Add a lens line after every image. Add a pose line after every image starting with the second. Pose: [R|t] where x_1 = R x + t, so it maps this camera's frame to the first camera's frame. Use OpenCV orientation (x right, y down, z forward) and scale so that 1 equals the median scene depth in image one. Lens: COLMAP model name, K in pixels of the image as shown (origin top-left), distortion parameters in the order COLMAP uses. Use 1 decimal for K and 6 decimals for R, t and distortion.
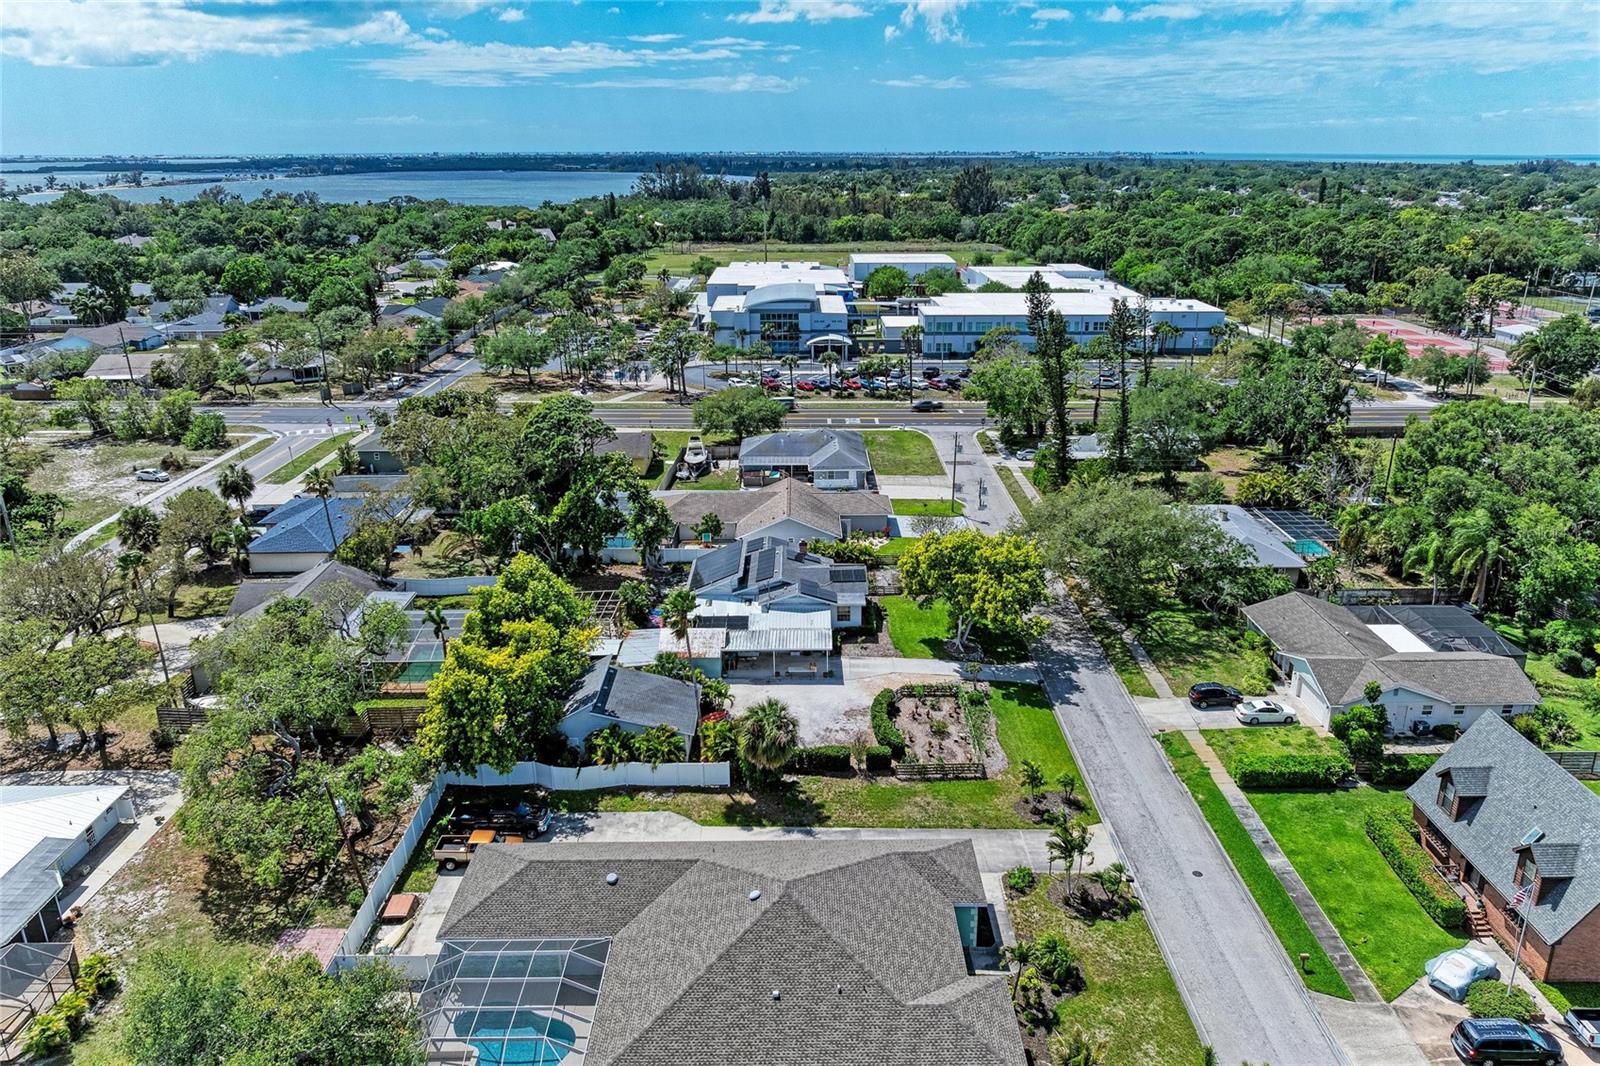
lens RADIAL K [[1112.9, 0, 806.3], [0, 1112.9, 541.1], [0, 0, 1]] dist [-0.013042, -0.007521]
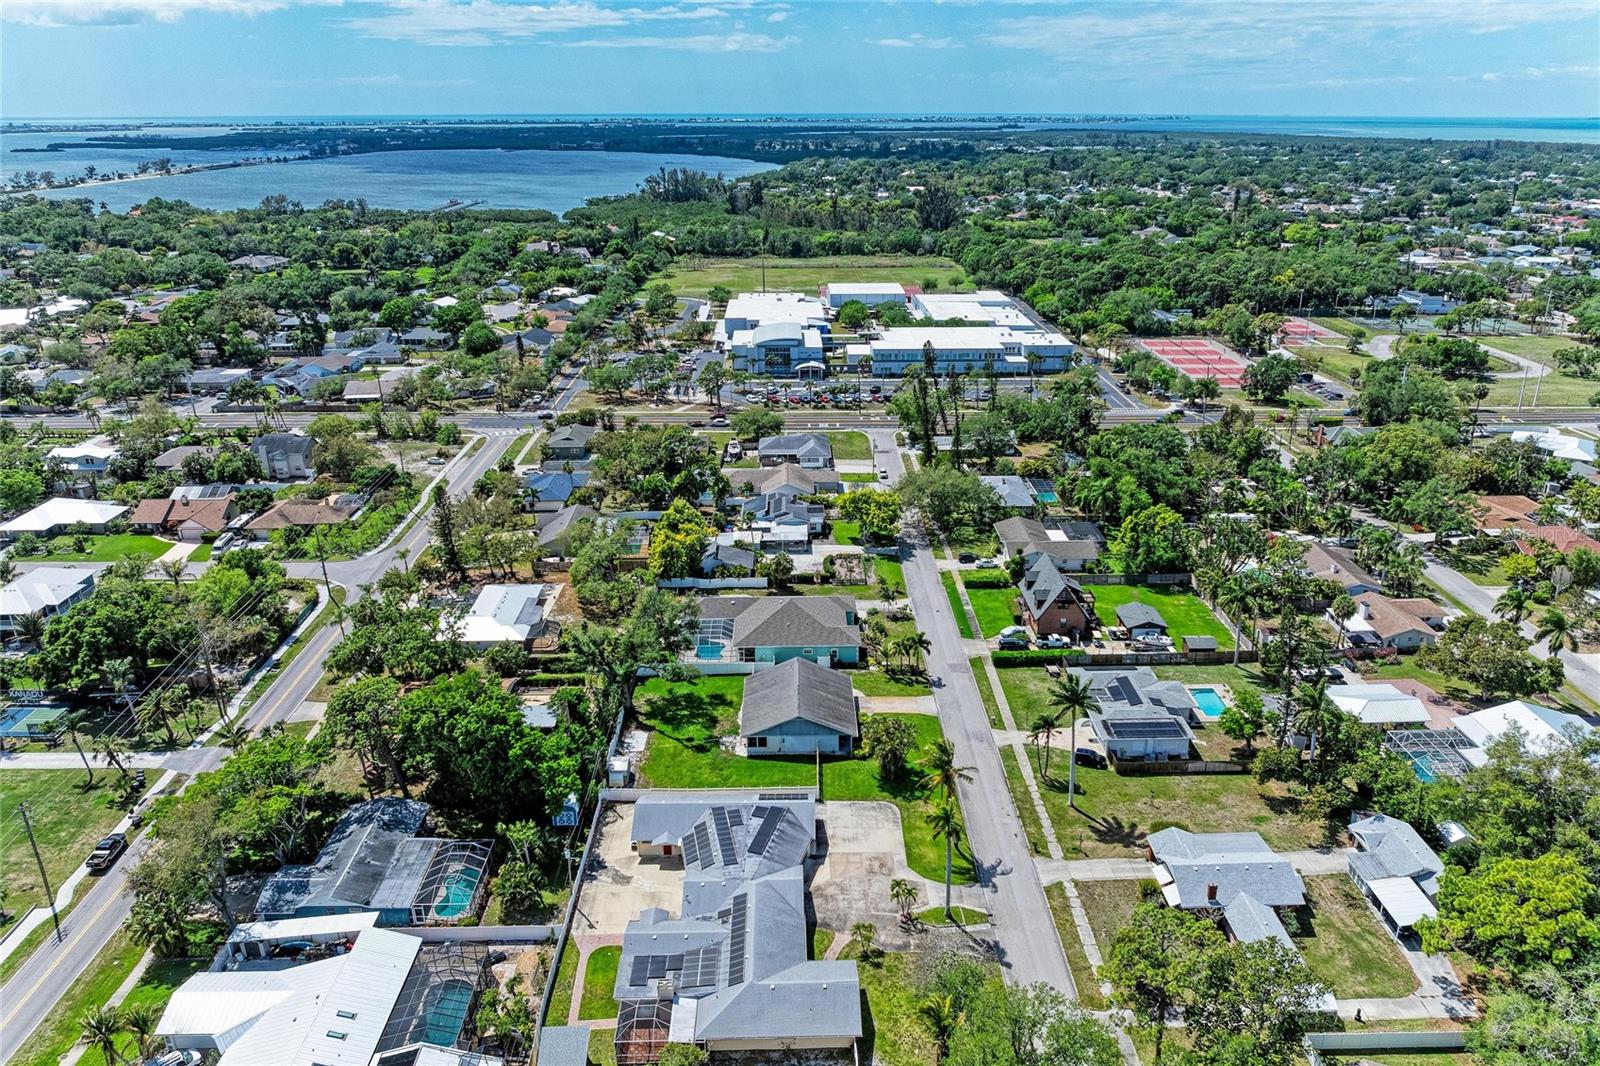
lens RADIAL K [[1112.9, 0, 801.7], [0, 1112.9, 529.4], [0, 0, 1]] dist [-0.013042, -0.007521]
pose [[0.999977, -0.003532, 0.005855, -0.001490], [0.003408, 0.999773, 0.021033, 0.015098], [-0.005928, -0.021012, 0.999762, -0.749290]]
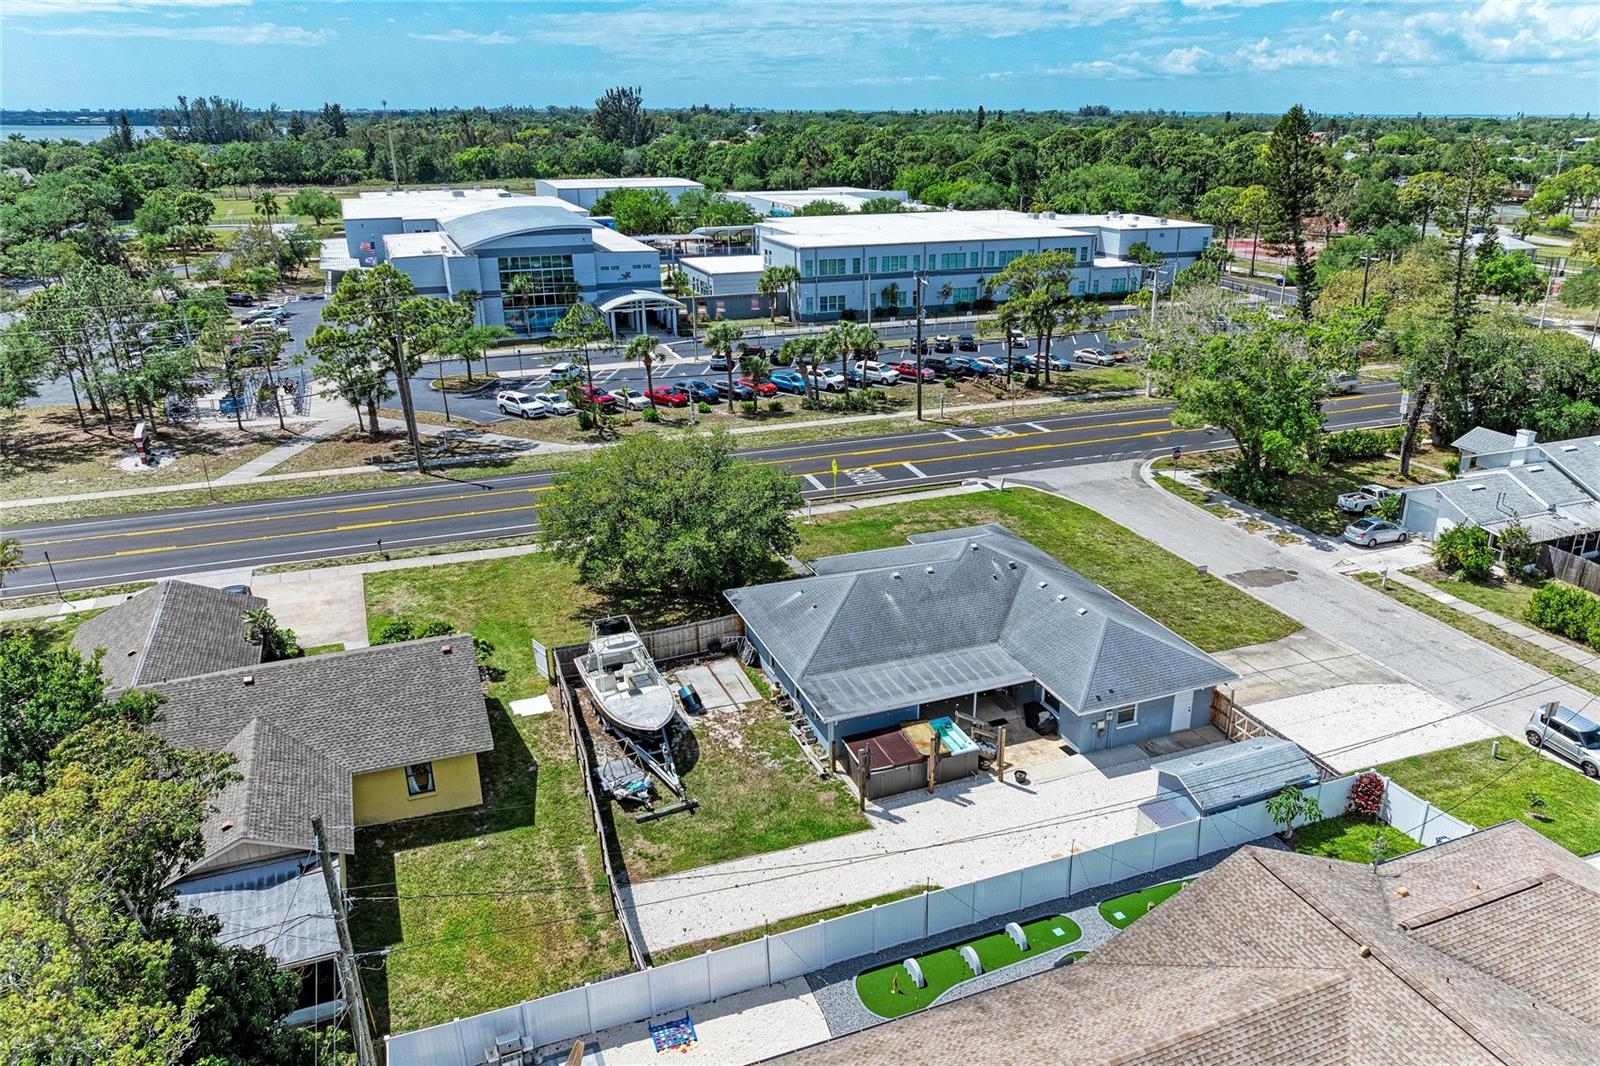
lens RADIAL K [[1112.9, 0, 820.1], [0, 1112.9, 557.5], [0, 0, 1]] dist [-0.013042, -0.007521]
pose [[0.930107, -0.133561, 0.342144, -0.141791], [0.117594, 0.990793, 0.067094, -0.119008], [-0.347955, -0.022171, 0.937249, 0.657632]]
